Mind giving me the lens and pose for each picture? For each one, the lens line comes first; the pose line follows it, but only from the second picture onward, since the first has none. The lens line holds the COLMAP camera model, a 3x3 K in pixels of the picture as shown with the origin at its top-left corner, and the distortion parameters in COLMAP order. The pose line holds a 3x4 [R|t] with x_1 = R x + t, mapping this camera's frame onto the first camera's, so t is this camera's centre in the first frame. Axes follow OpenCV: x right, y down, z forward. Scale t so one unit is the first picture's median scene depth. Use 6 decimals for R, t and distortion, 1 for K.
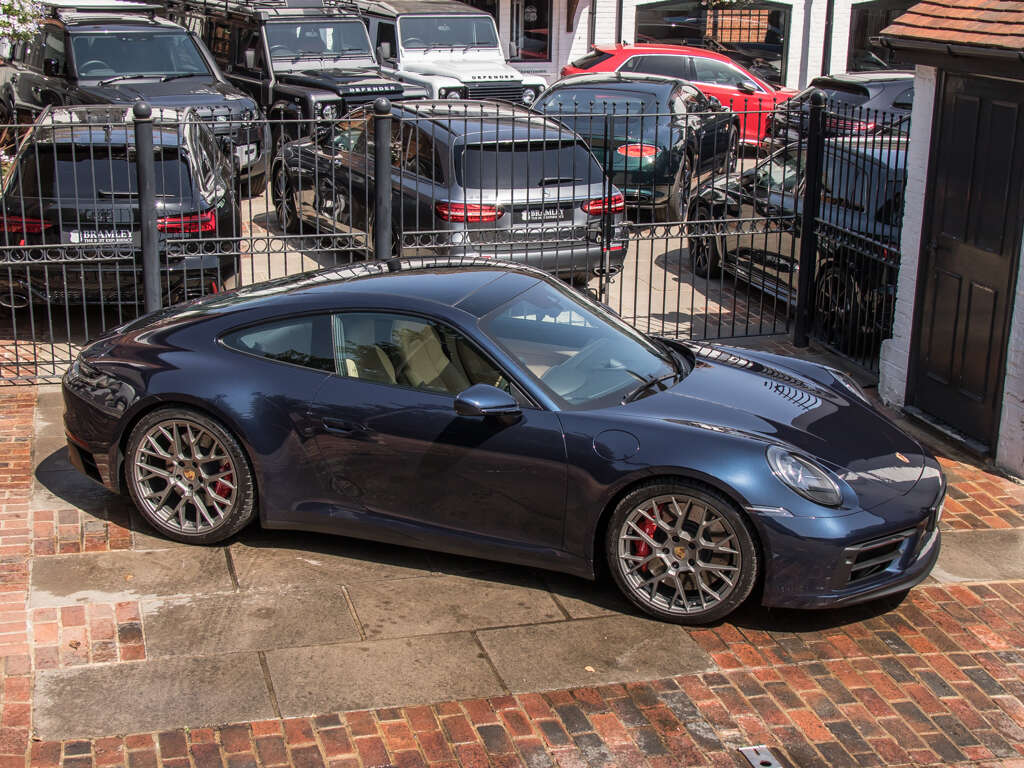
lens RADIAL K [[1501.5, 0, 512.0], [0, 1501.5, 384.0], [0, 0, 1]] dist [0.020582, 0.007000]
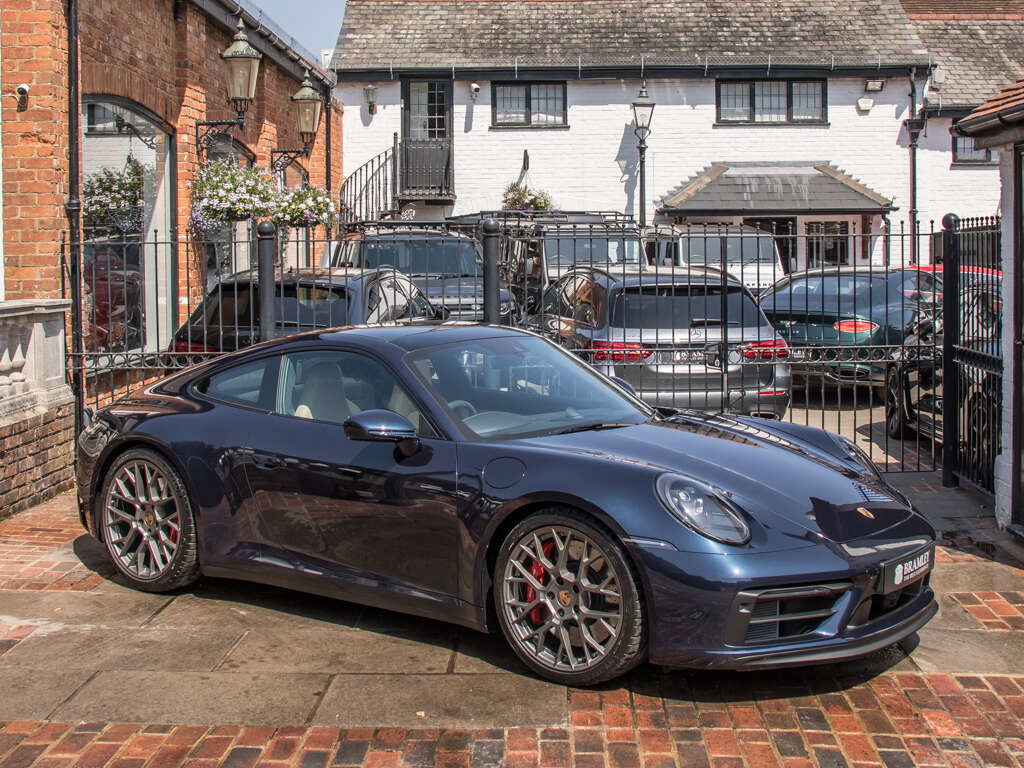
lens RADIAL K [[1355.6, 0, 542.4], [0, 1355.6, 351.8], [0, 0, 1]] dist [-0.083785, 0.058905]
pose [[0.960937, -0.002682, -0.276755, 0.309884], [-0.056073, 0.977329, -0.204166, 0.132082], [0.271029, 0.211709, 0.939001, 0.239519]]
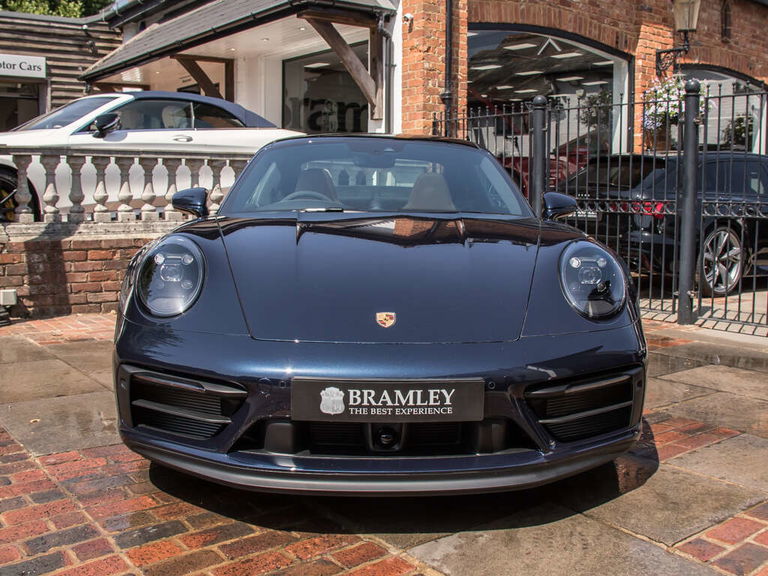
lens RADIAL K [[838.7, 0, 384.0], [0, 838.7, 288.0], [0, 0, 1]] dist [-0.152301, 0.041783]
pose [[0.381829, 0.086854, -0.920143, 0.598335], [-0.263675, 0.964436, -0.018381, 0.048569], [0.885823, 0.249638, 0.391151, 0.909540]]
